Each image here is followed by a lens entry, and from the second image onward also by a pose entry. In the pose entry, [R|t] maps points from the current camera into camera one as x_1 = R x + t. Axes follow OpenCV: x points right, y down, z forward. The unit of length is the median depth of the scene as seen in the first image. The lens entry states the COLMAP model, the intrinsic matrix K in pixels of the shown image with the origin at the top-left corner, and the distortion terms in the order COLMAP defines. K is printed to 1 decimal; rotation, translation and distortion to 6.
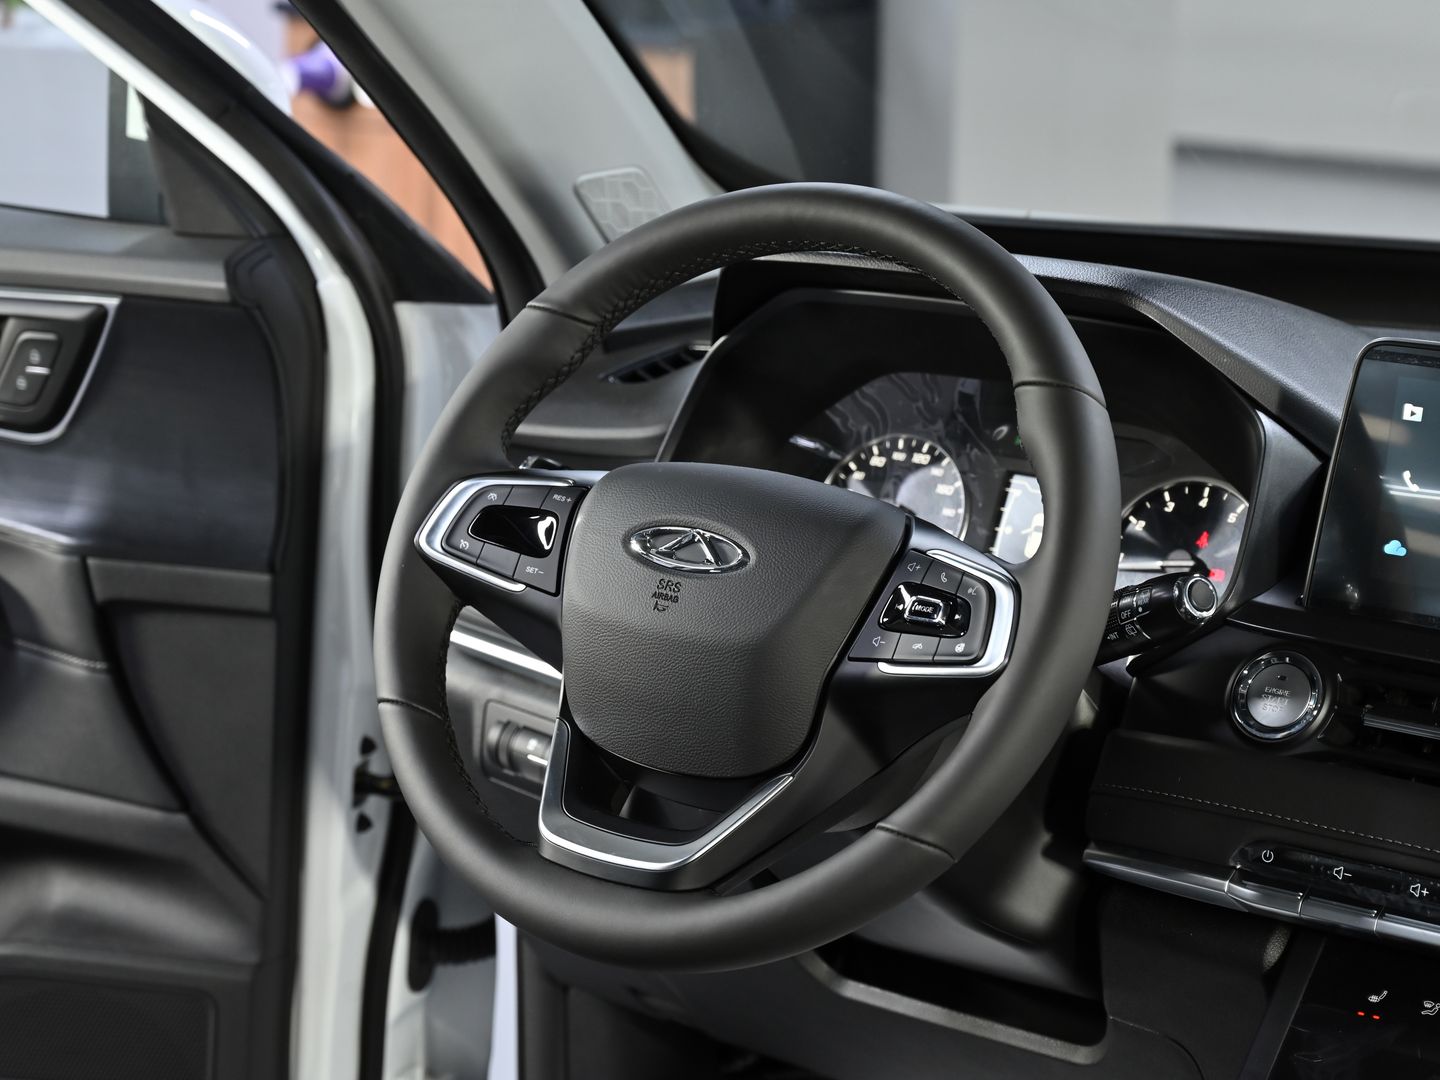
lens RADIAL K [[3059.3, 0, 720.0], [0, 3059.3, 540.0], [0, 0, 1]] dist [-0.003864, 0.055580]
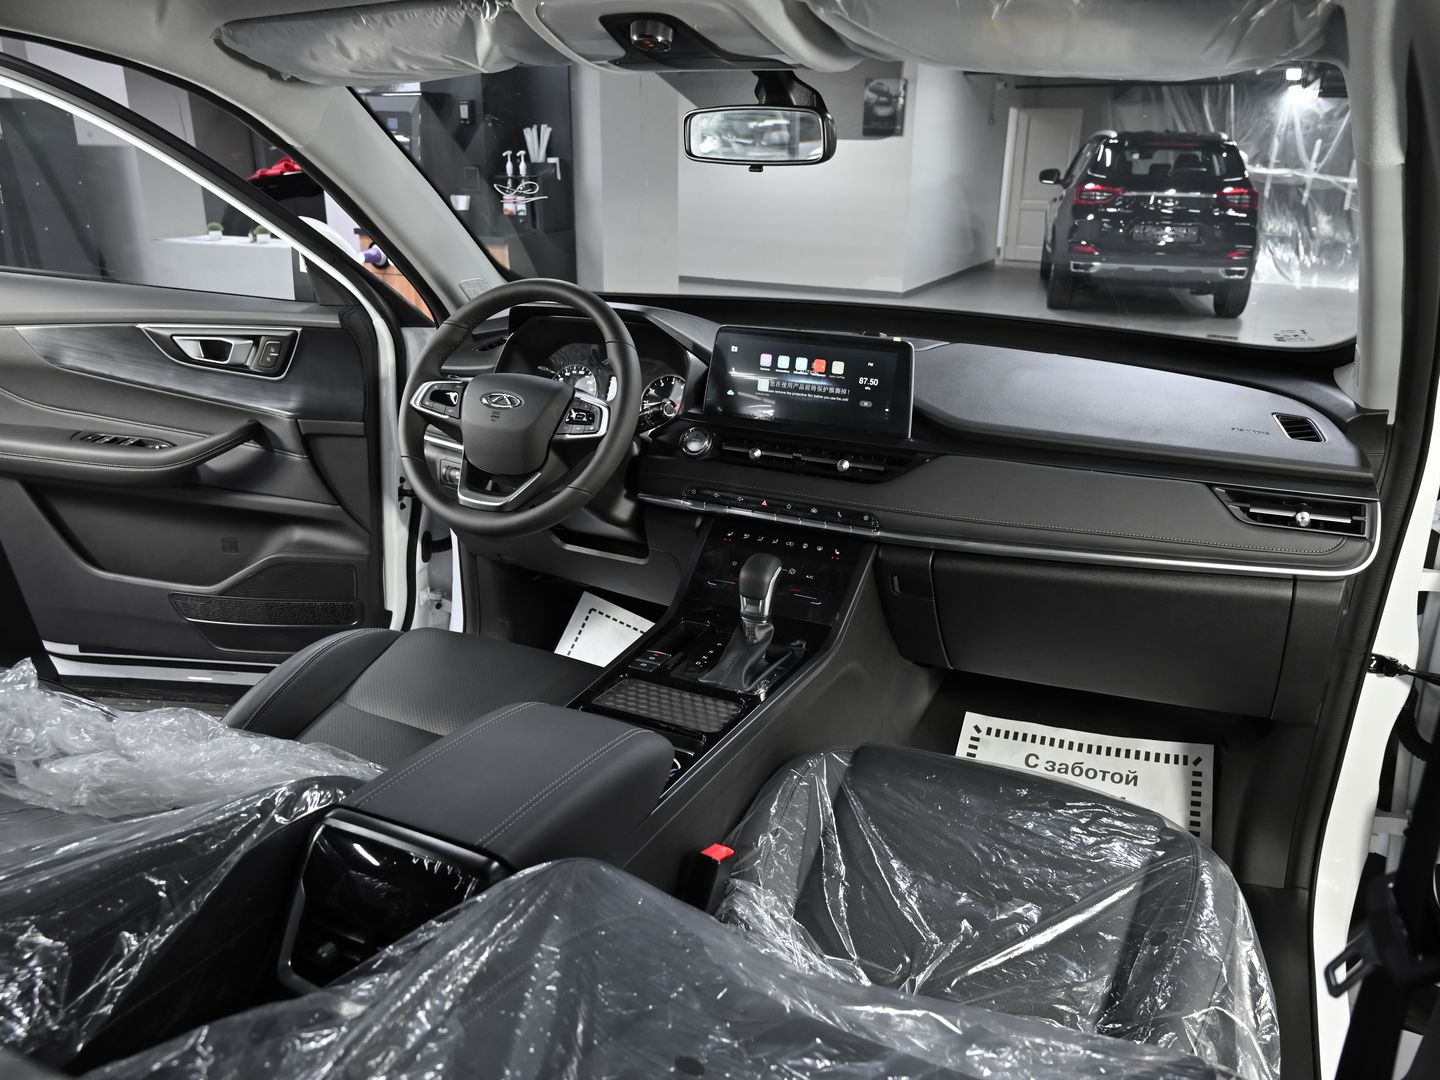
lens RADIAL K [[1076.2, 0, 720.0], [0, 1076.2, 540.0], [0, 0, 1]] dist [0.002170, 0.001800]
pose [[0.985816, -0.057862, 0.157538, 0.024691], [0.041232, 0.993419, 0.106856, 0.032137], [-0.162684, -0.098845, 0.981715, -0.093967]]
